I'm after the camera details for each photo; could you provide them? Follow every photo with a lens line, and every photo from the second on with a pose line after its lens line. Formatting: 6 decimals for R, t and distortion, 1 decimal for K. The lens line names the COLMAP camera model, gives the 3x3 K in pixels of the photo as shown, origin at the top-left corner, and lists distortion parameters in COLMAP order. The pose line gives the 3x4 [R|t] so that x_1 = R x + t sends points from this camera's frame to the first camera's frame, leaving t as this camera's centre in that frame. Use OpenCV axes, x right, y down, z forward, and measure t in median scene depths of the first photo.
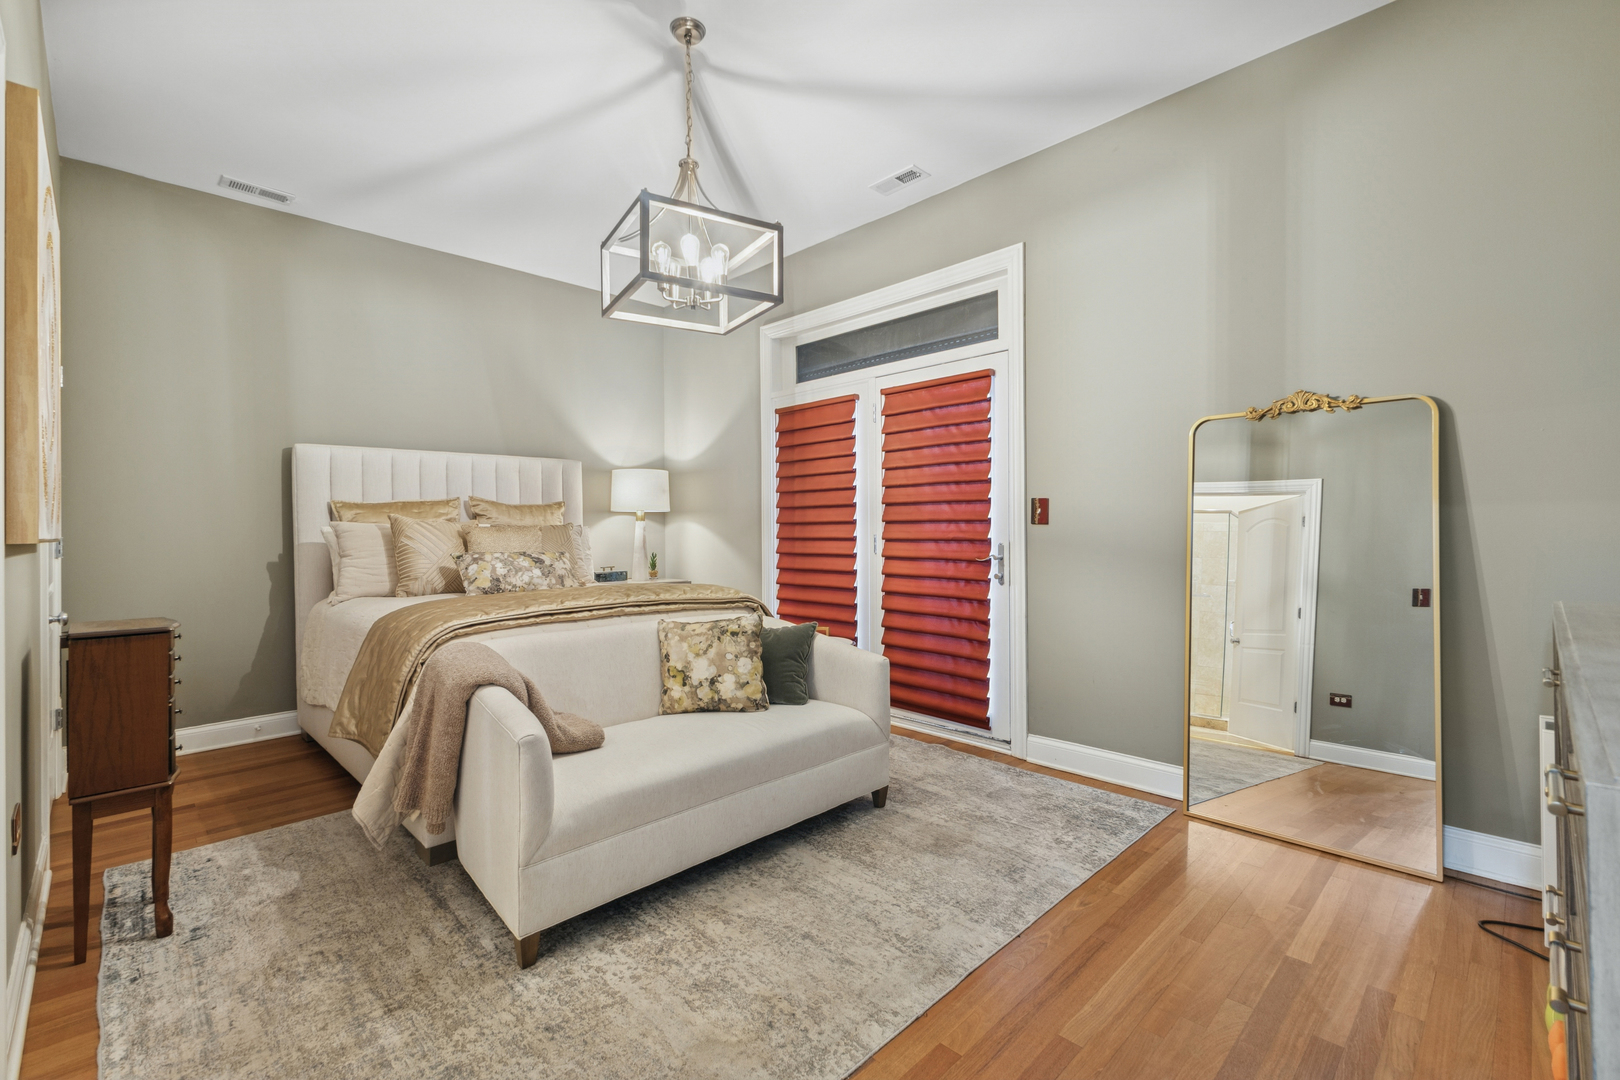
lens RADIAL K [[700.7, 0, 809.4], [0, 700.7, 520.9], [0, 0, 1]] dist [0.024127, 0.000329]
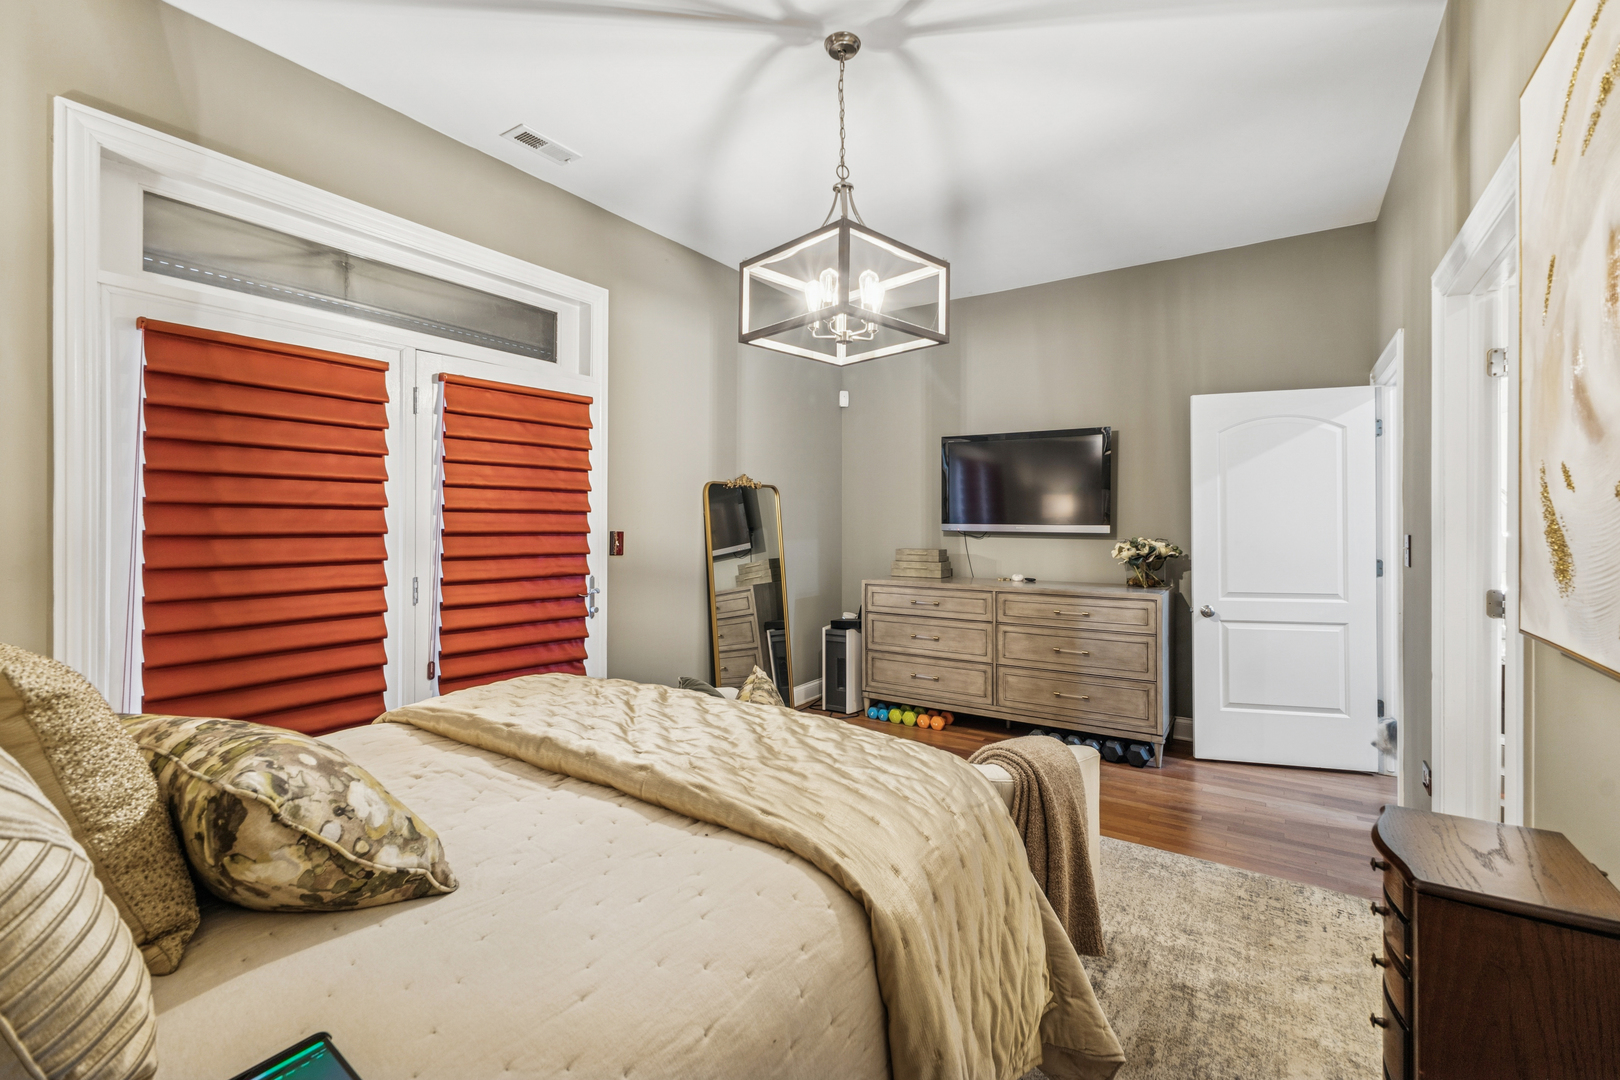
lens RADIAL K [[700.7, 0, 809.4], [0, 700.7, 520.9], [0, 0, 1]] dist [0.024127, 0.000329]
pose [[-0.202076, 0.013534, 0.979276, -0.796710], [-0.008178, 0.999846, -0.015506, -0.033960], [-0.979336, -0.011142, -0.201934, 0.914867]]
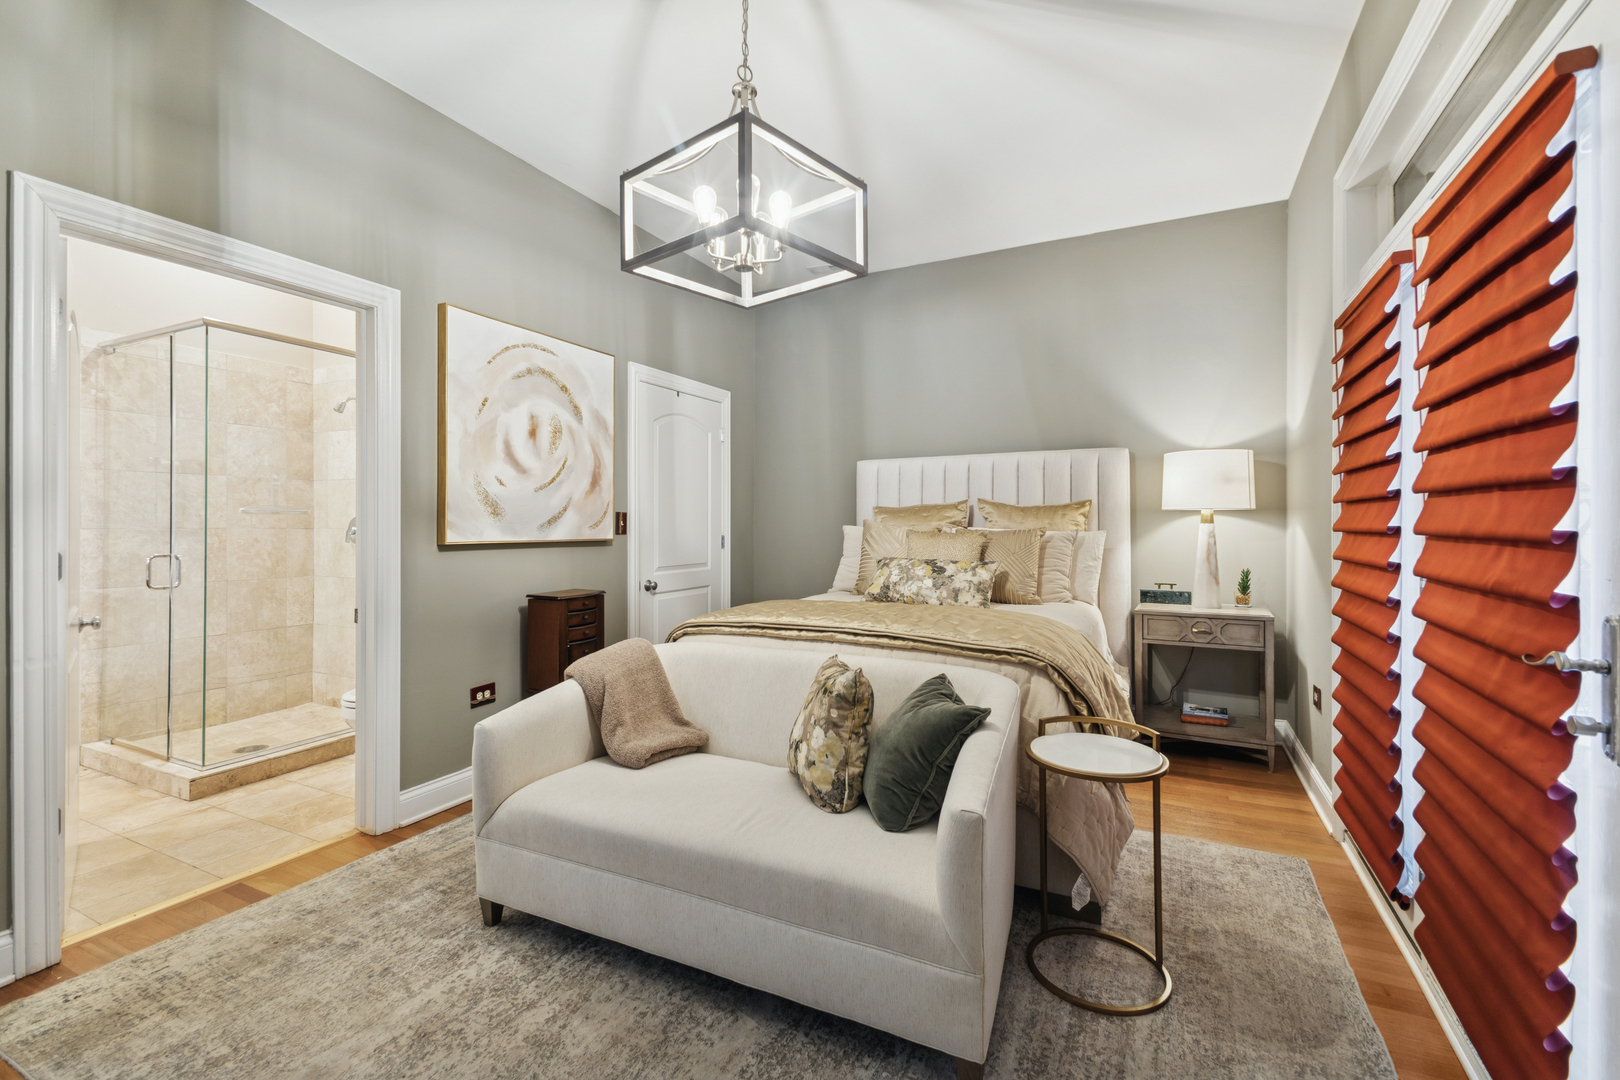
lens RADIAL K [[700.7, 0, 809.4], [0, 700.7, 520.9], [0, 0, 1]] dist [0.024127, 0.000329]
pose [[0.322912, -0.000164, -0.946429, 0.466521], [0.012651, 0.999911, 0.004143, -0.014607], [0.946344, -0.013311, 0.322886, 0.611084]]
